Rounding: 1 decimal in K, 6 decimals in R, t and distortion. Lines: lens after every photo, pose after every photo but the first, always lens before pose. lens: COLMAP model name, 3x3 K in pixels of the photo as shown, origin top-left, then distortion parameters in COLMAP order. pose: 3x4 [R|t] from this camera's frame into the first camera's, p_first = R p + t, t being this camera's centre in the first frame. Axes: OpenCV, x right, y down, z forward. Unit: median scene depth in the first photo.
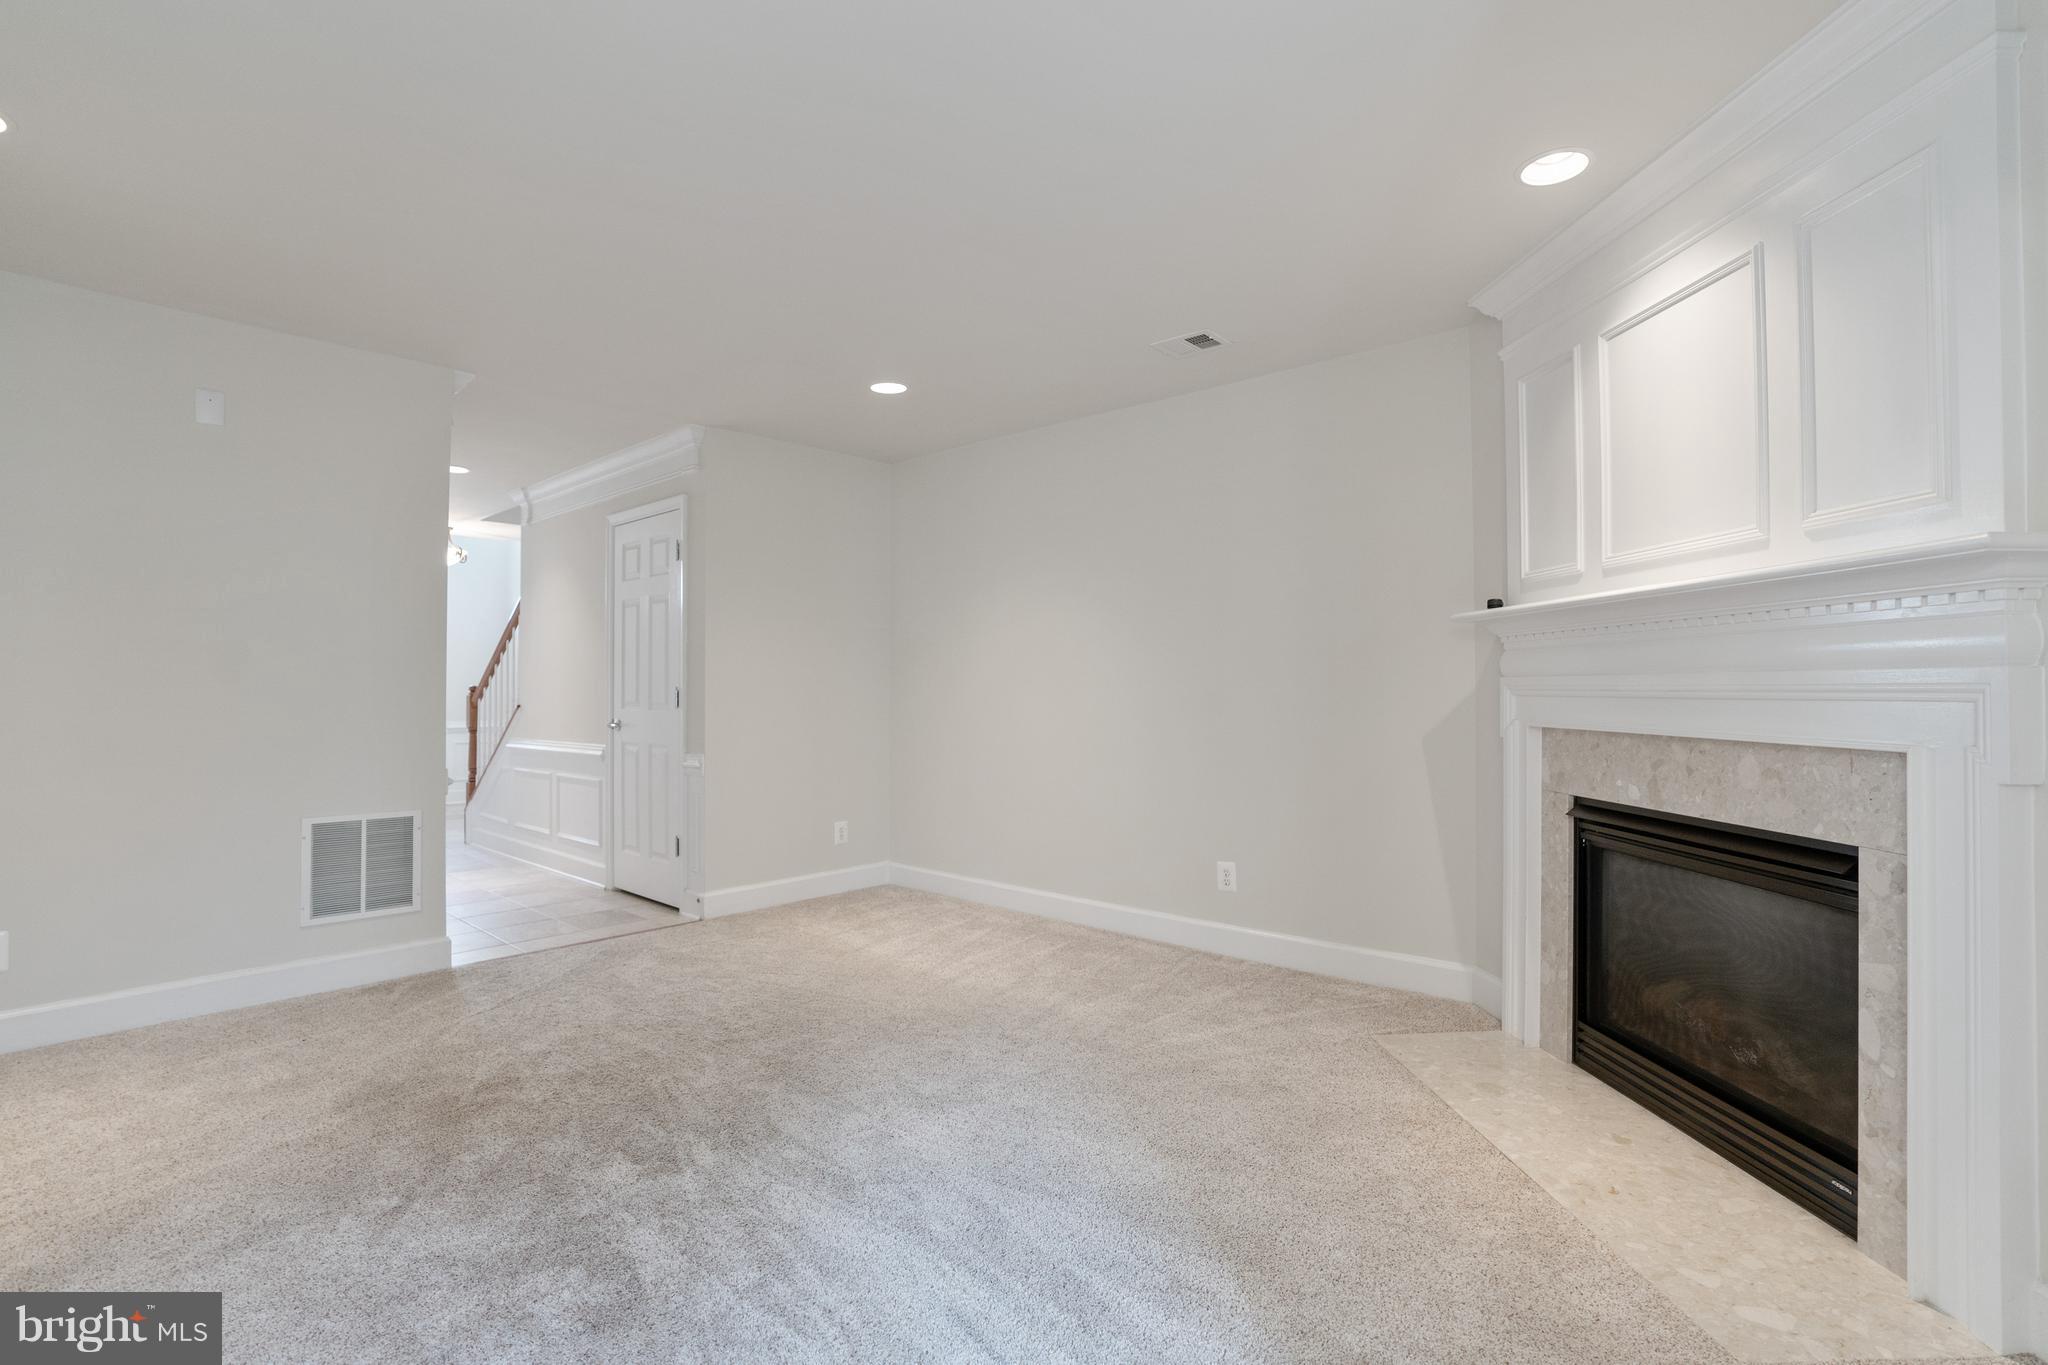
lens RADIAL K [[962.4, 0, 1023.9], [0, 962.4, 681.1], [0, 0, 1]] dist [-0.020377, 0.005046]
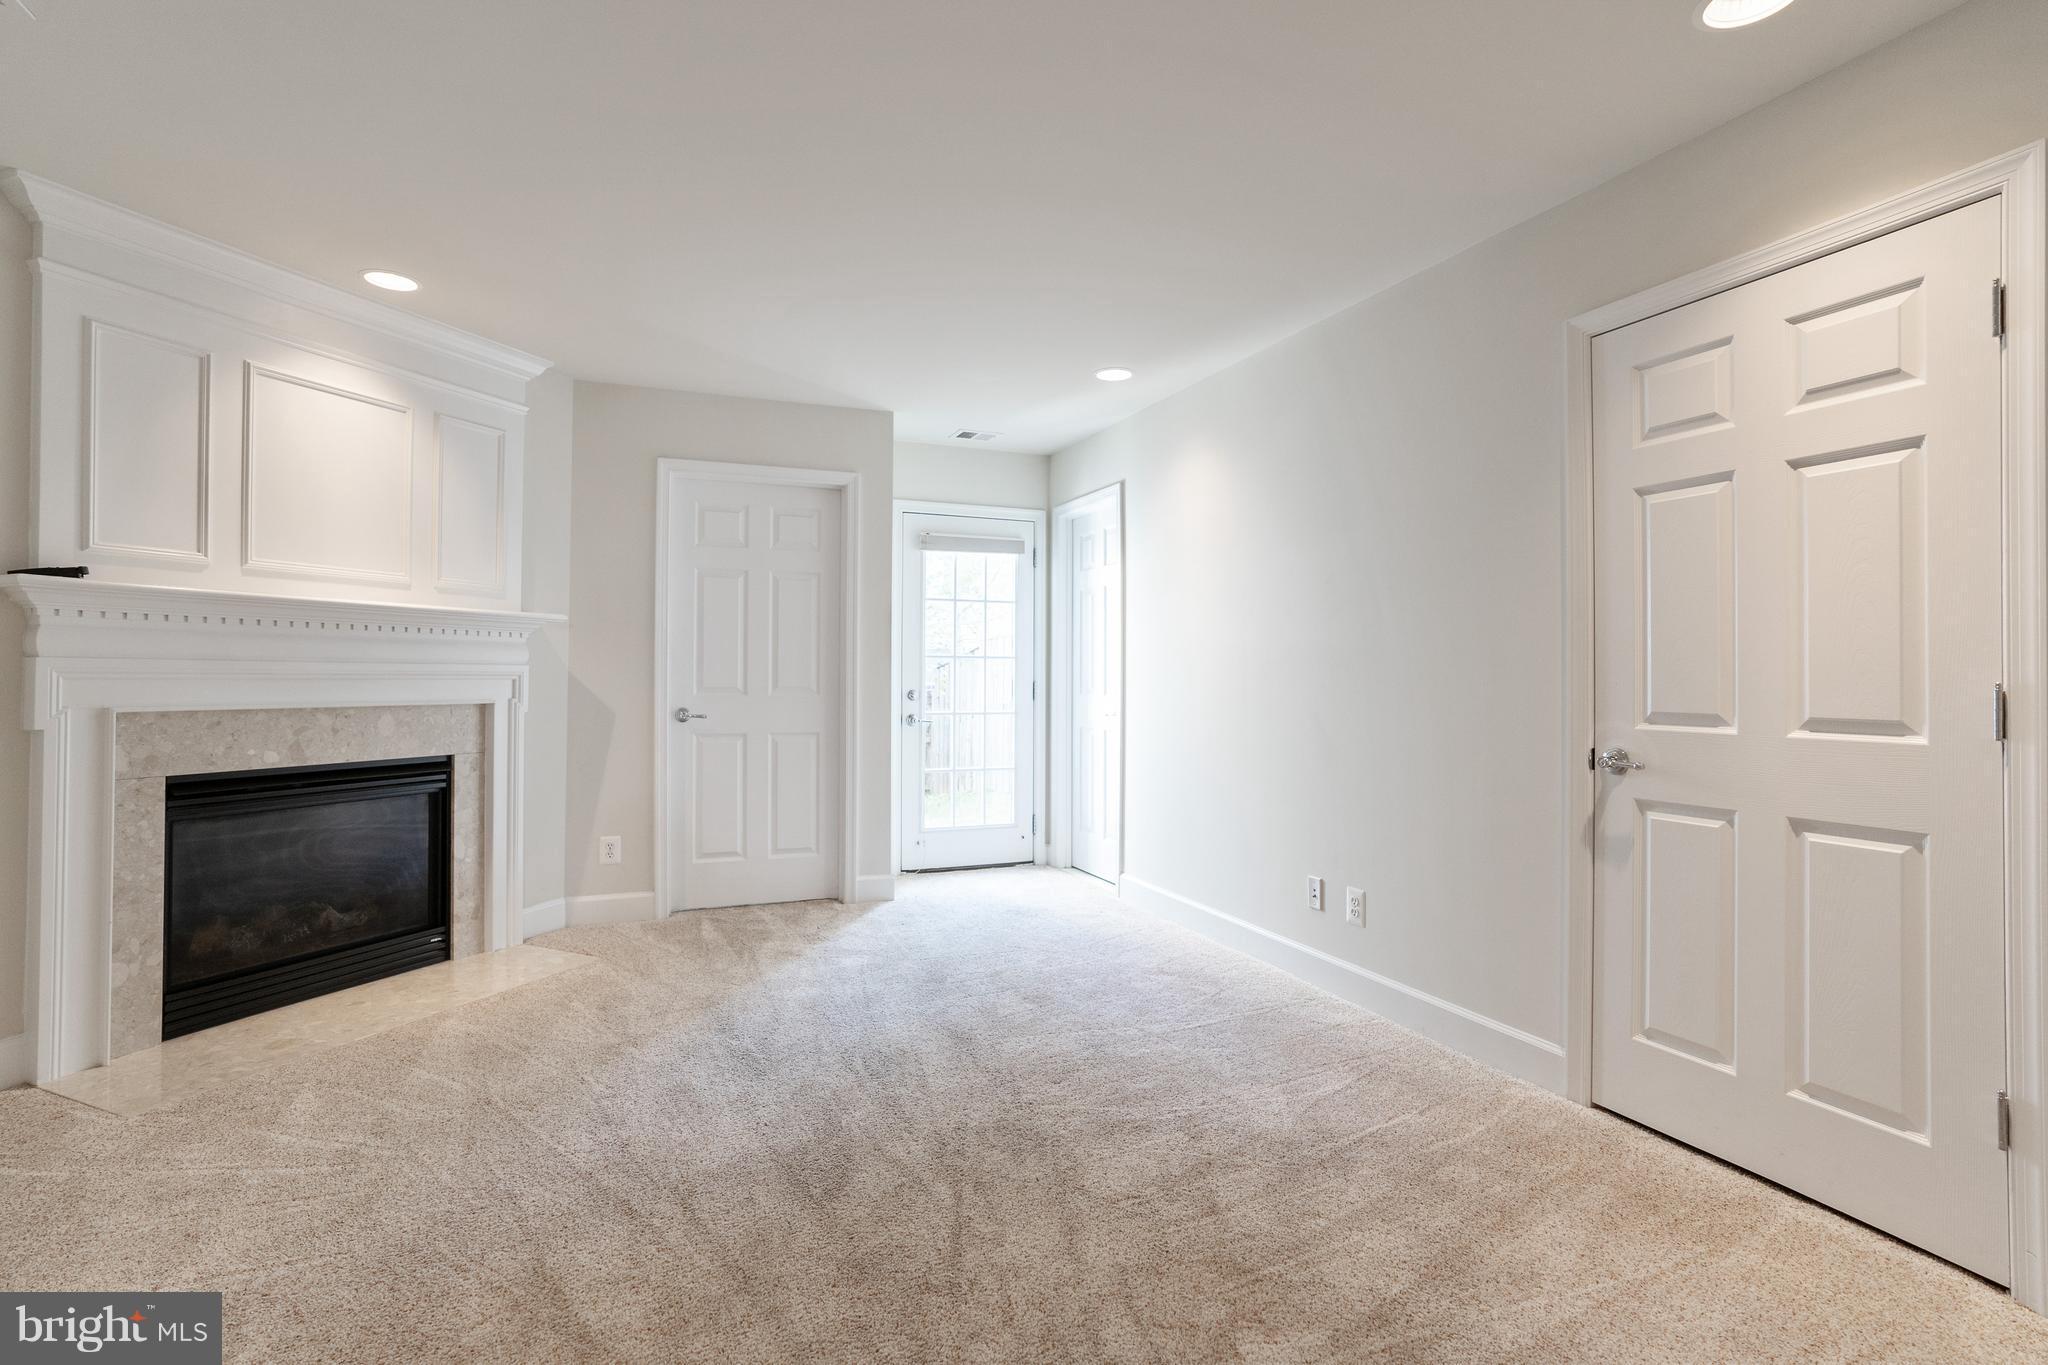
lens RADIAL K [[962.4, 0, 1023.8], [0, 962.4, 676.4], [0, 0, 1]] dist [-0.020377, 0.005046]
pose [[-0.902782, 0.001634, 0.430095, -0.809950], [-0.003819, 0.999923, -0.011813, 0.025273], [-0.430081, -0.012307, -0.902706, 1.799661]]
